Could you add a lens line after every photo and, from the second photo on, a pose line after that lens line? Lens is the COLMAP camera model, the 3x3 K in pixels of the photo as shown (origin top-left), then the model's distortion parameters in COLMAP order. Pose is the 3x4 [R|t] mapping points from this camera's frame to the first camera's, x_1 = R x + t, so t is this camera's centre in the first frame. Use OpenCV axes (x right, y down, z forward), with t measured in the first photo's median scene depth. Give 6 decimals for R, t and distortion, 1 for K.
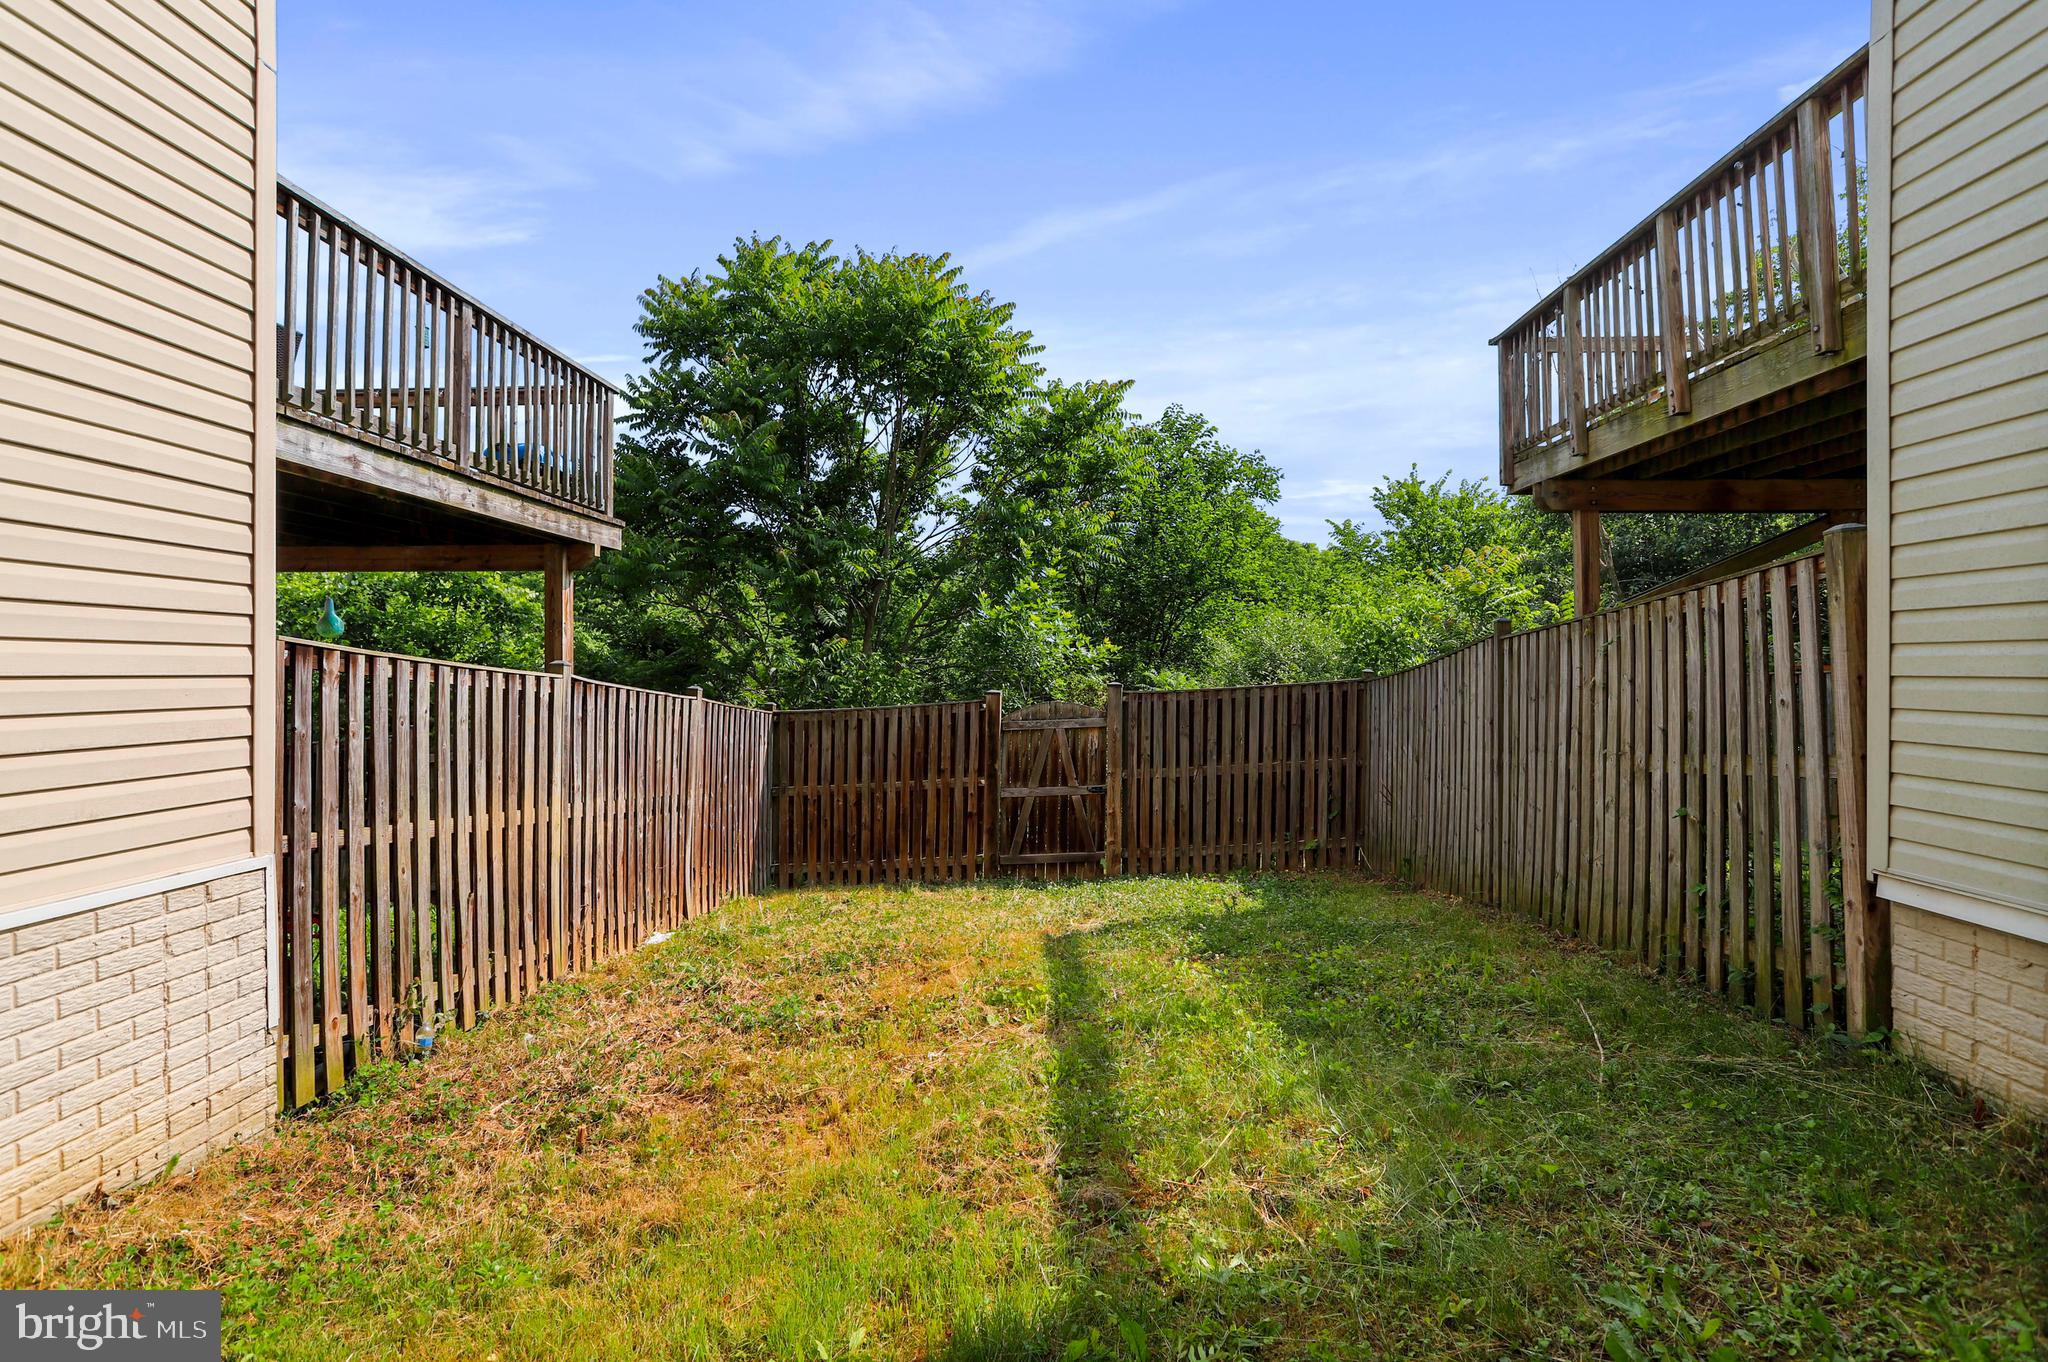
lens RADIAL K [[941.9, 0, 1024.0], [0, 941.9, 681.0], [0, 0, 1]] dist [-0.037063, 0.000076]
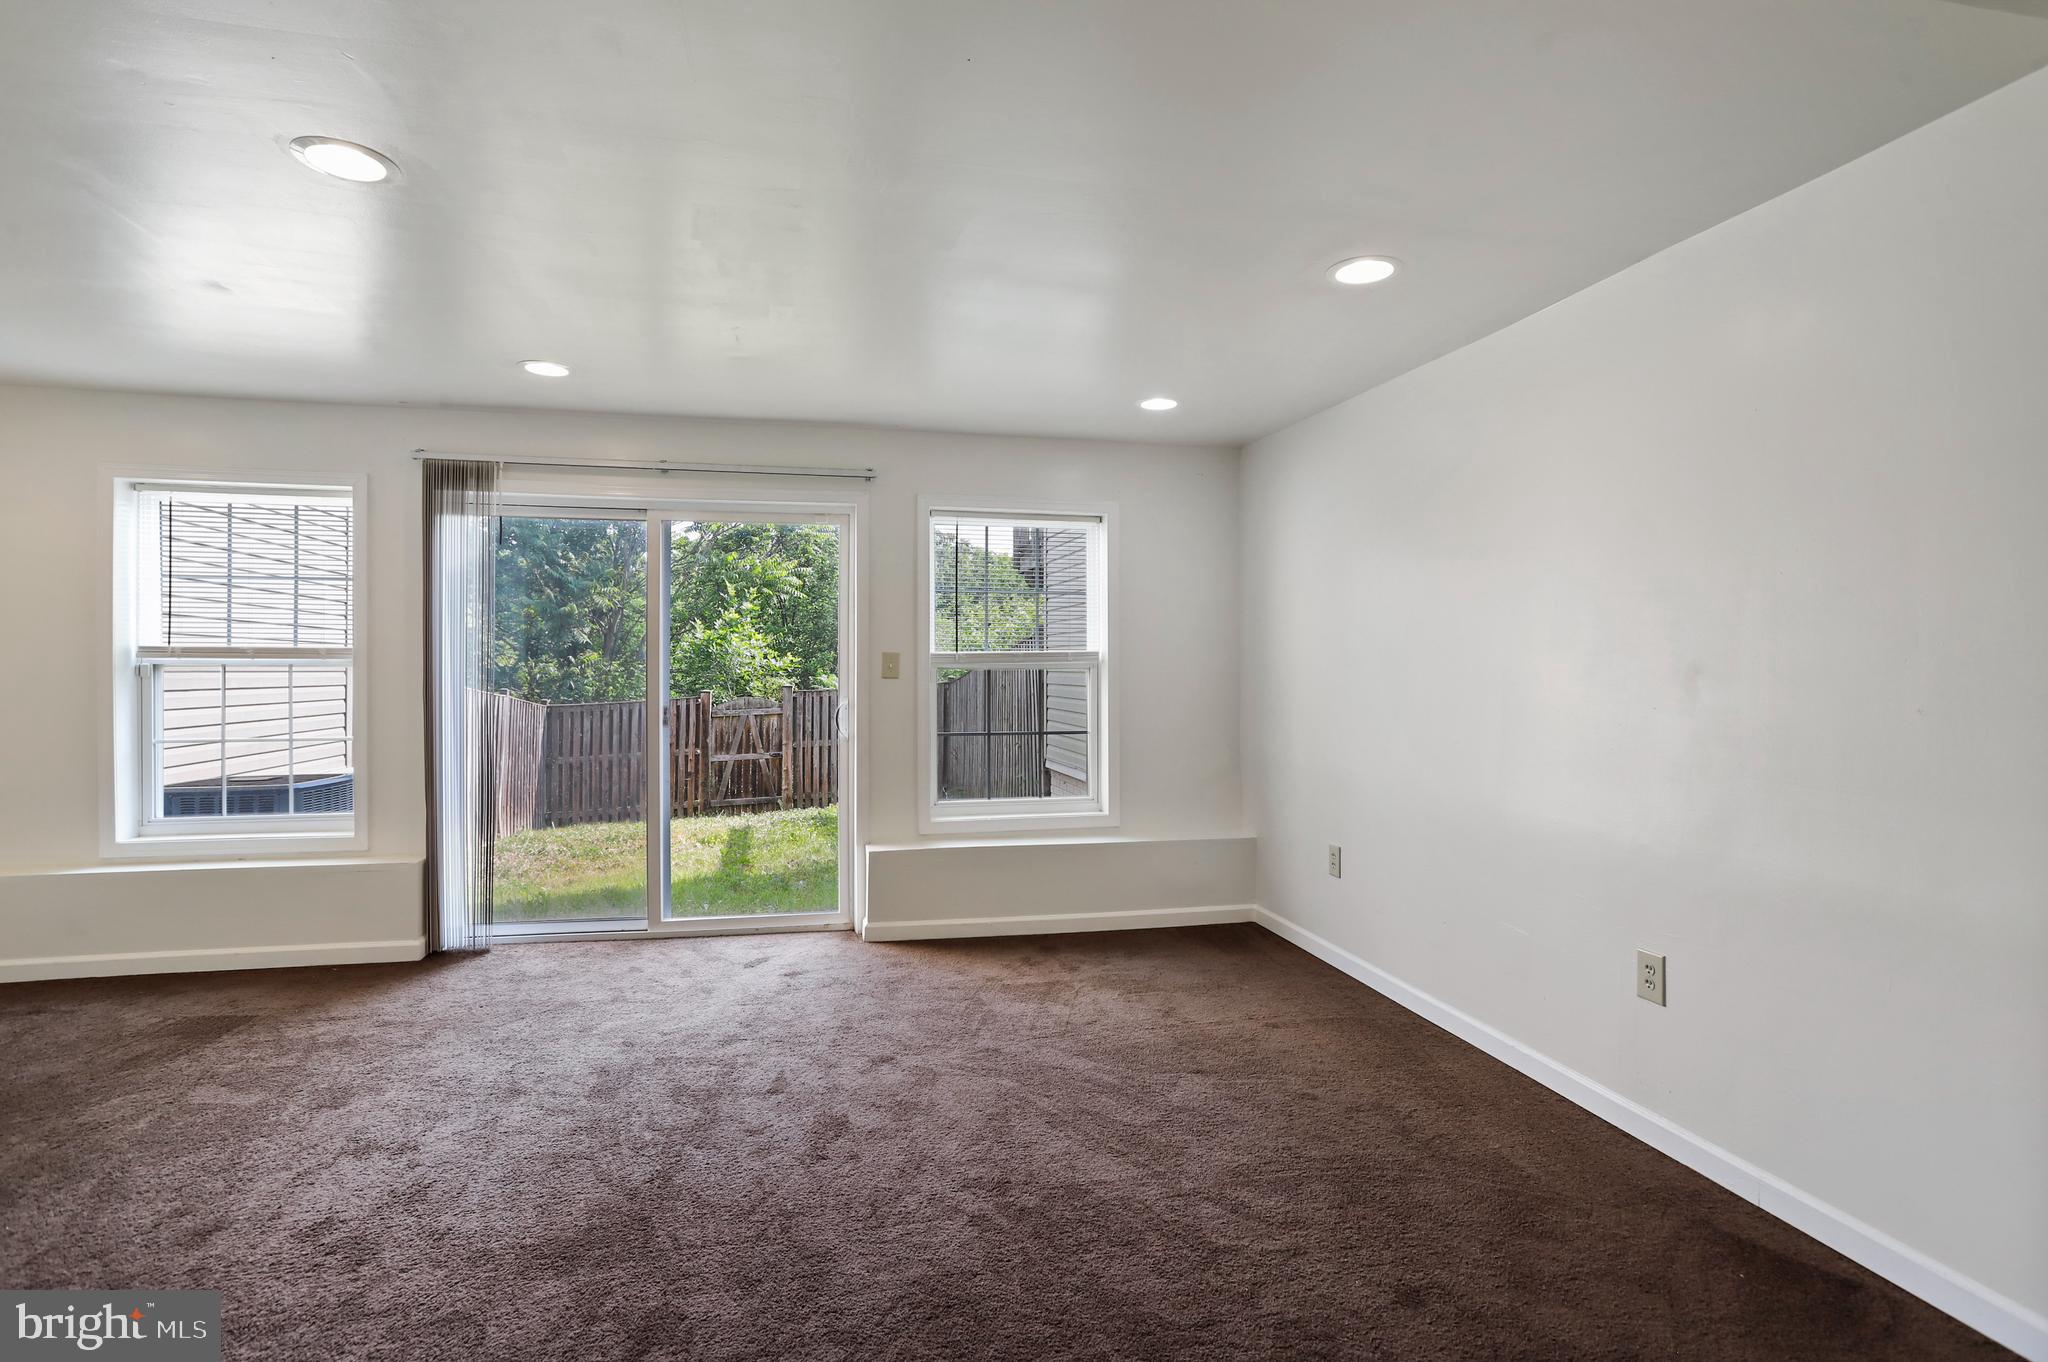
lens RADIAL K [[1003.6, 0, 1006.5], [0, 1003.6, 675.1], [0, 0, 1]] dist [-0.056396, 0.035827]
pose [[0.967484, 0.000196, 0.252934, 0.028299], [0.000772, 0.999993, -0.003727, -0.007195], [-0.252933, 0.003801, 0.967476, -0.650771]]
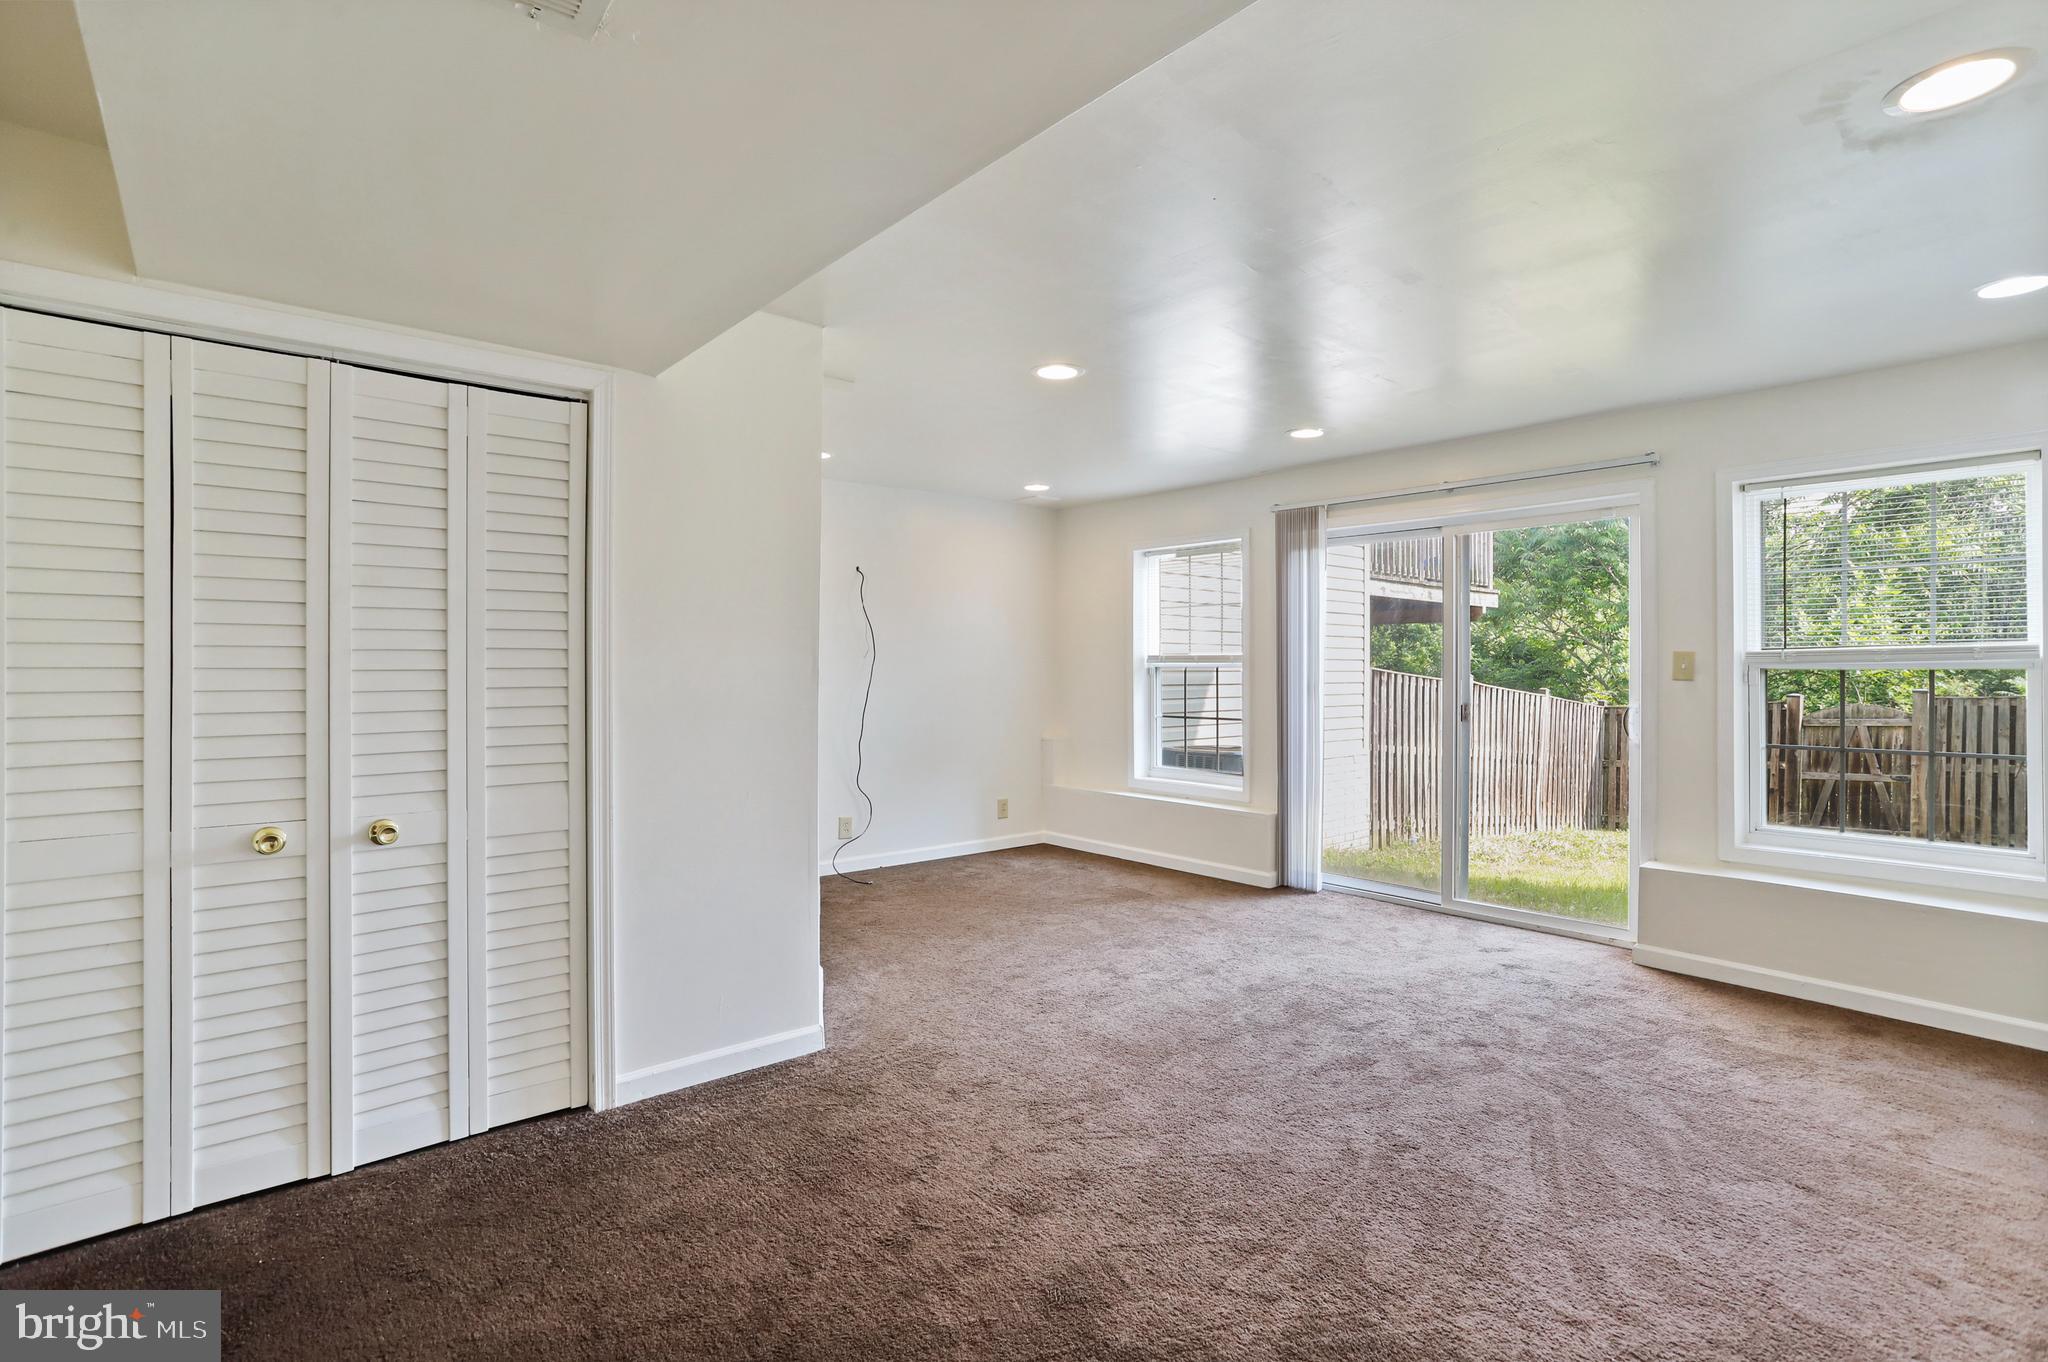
lens RADIAL K [[1003.6, 0, 1006.5], [0, 1003.6, 675.1], [0, 0, 1]] dist [-0.056396, 0.035827]
pose [[0.661221, 0.003186, -0.750184, 0.257898], [-0.006528, 0.999978, -0.001507, -0.006499], [0.750162, 0.005894, 0.661227, -0.671396]]
